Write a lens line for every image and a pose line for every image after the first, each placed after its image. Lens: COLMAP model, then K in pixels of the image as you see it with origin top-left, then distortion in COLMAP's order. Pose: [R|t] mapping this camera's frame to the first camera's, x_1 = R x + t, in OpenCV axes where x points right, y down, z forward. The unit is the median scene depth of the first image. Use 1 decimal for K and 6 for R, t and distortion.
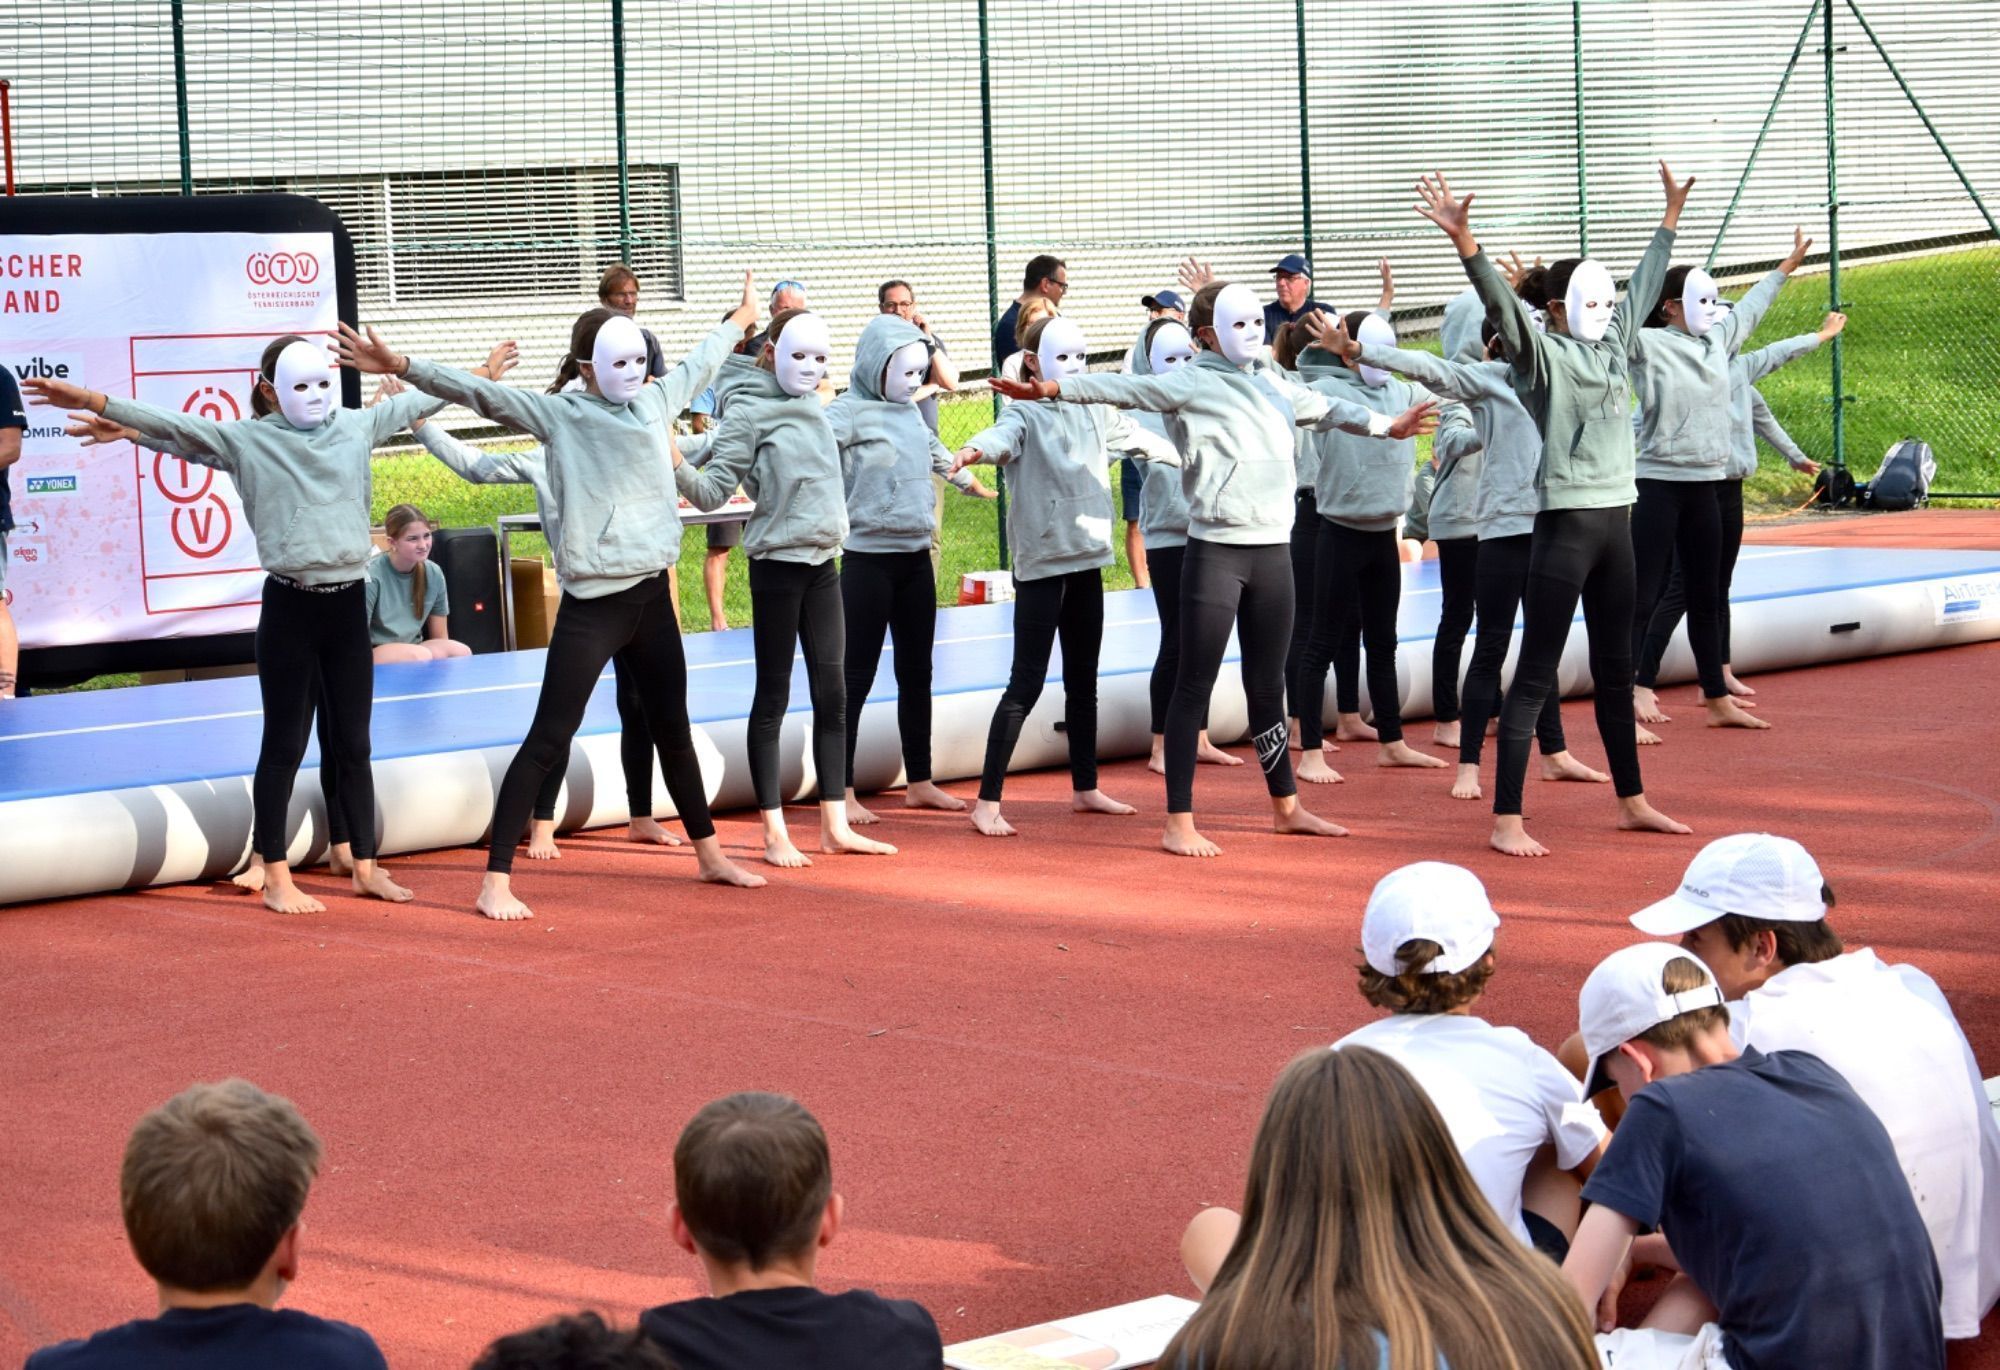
lens RADIAL K [[4596.1, 0, 999.0], [0, 4596.1, 678.7], [0, 0, 1]] dist [-0.036229, 0.753481]
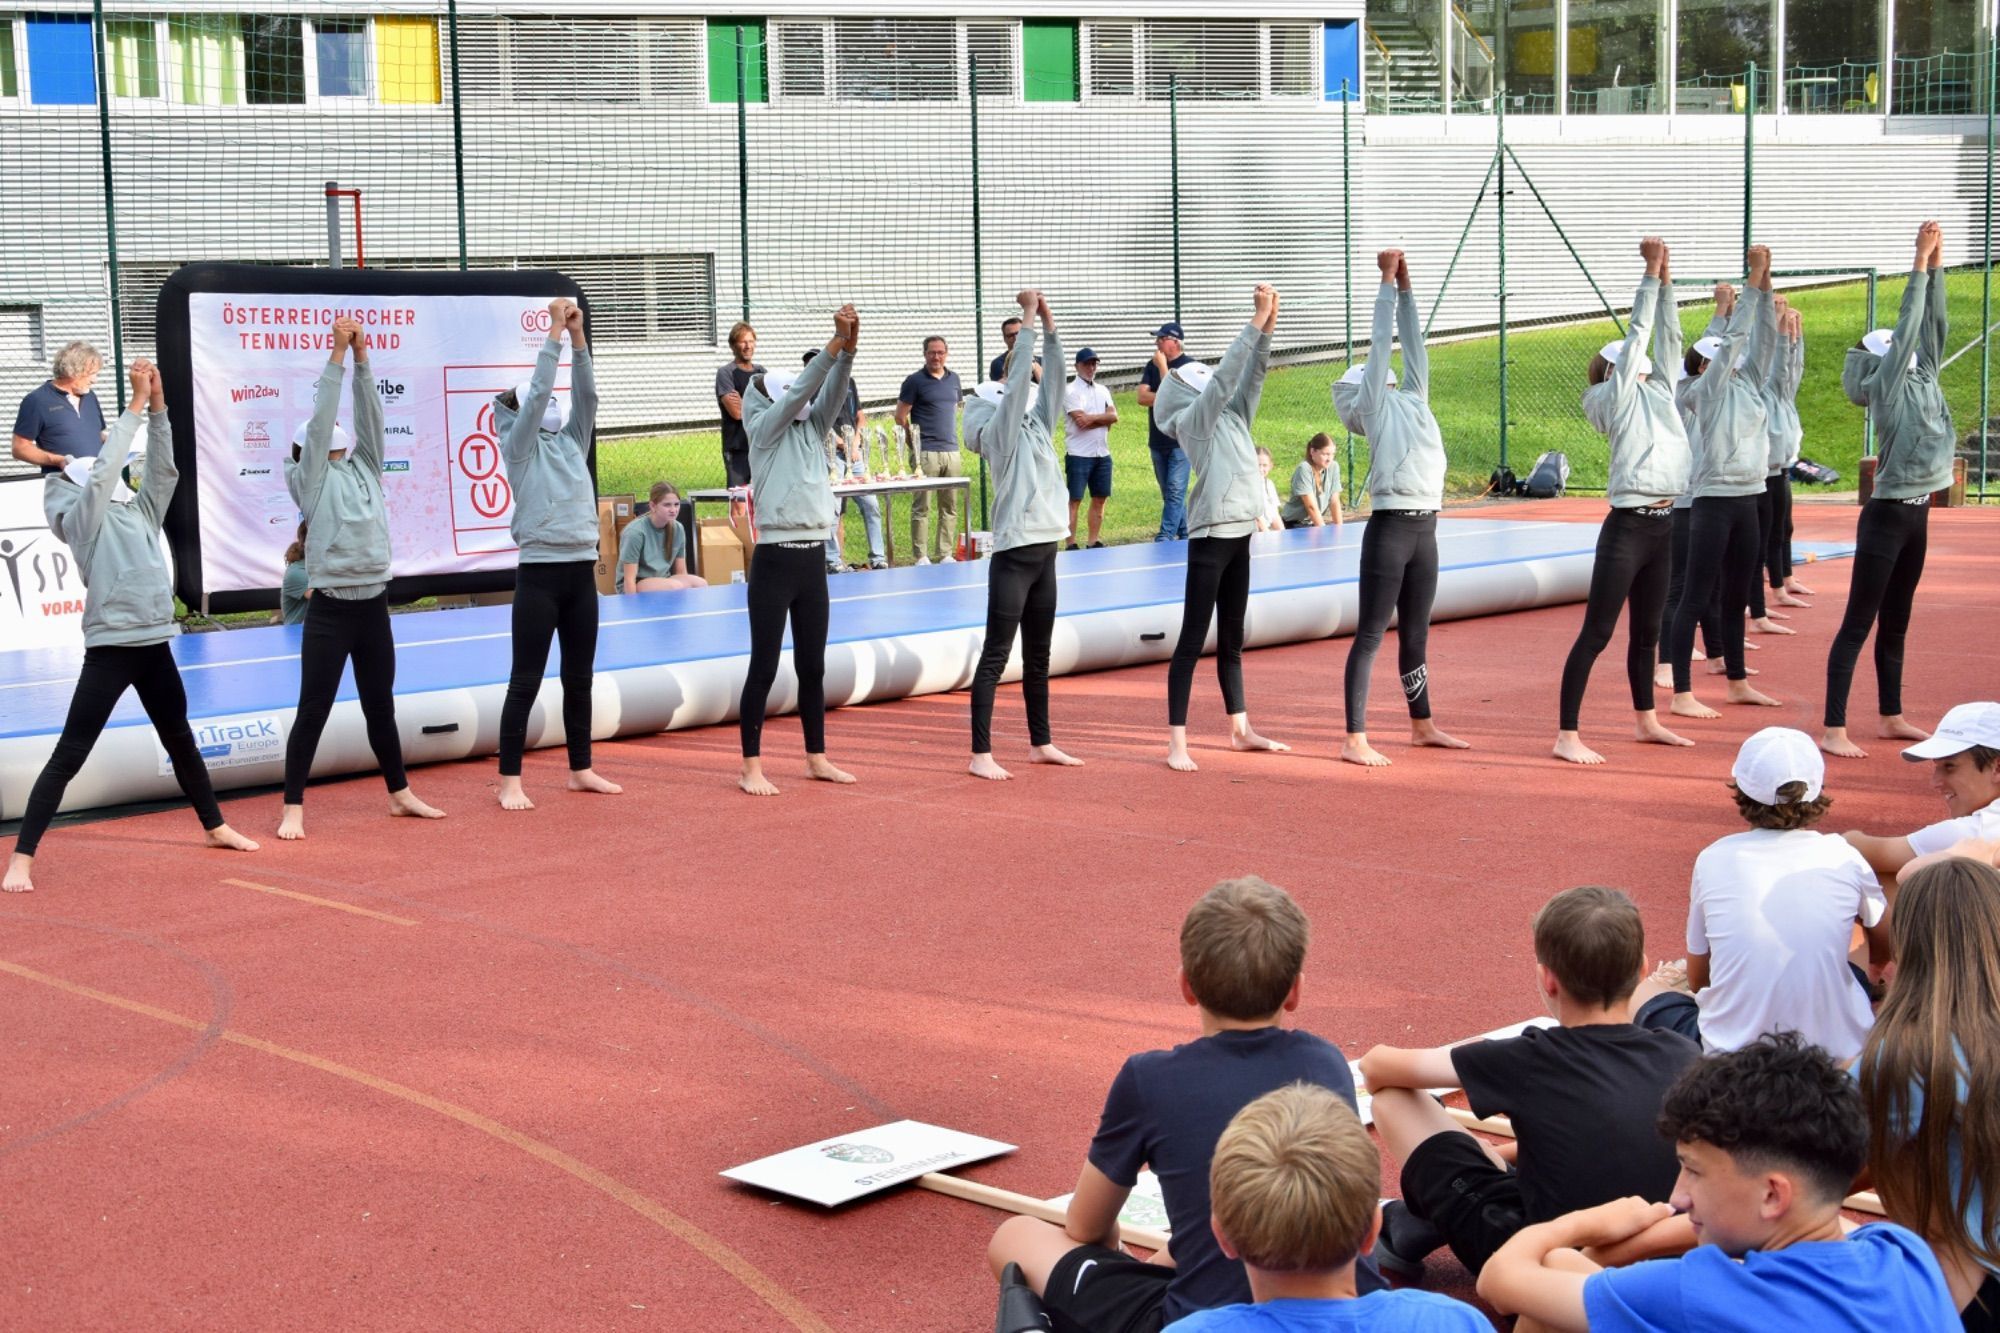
lens RADIAL K [[3074.5, 0, 1000.0], [0, 3074.5, 666.5], [0, 0, 1]] dist [-0.057956, 0.073364]
pose [[0.995302, 0.005514, 0.096660, -0.103740], [-0.007417, 0.999786, 0.019335, 0.000828], [-0.096533, -0.019961, 0.995130, 0.014201]]
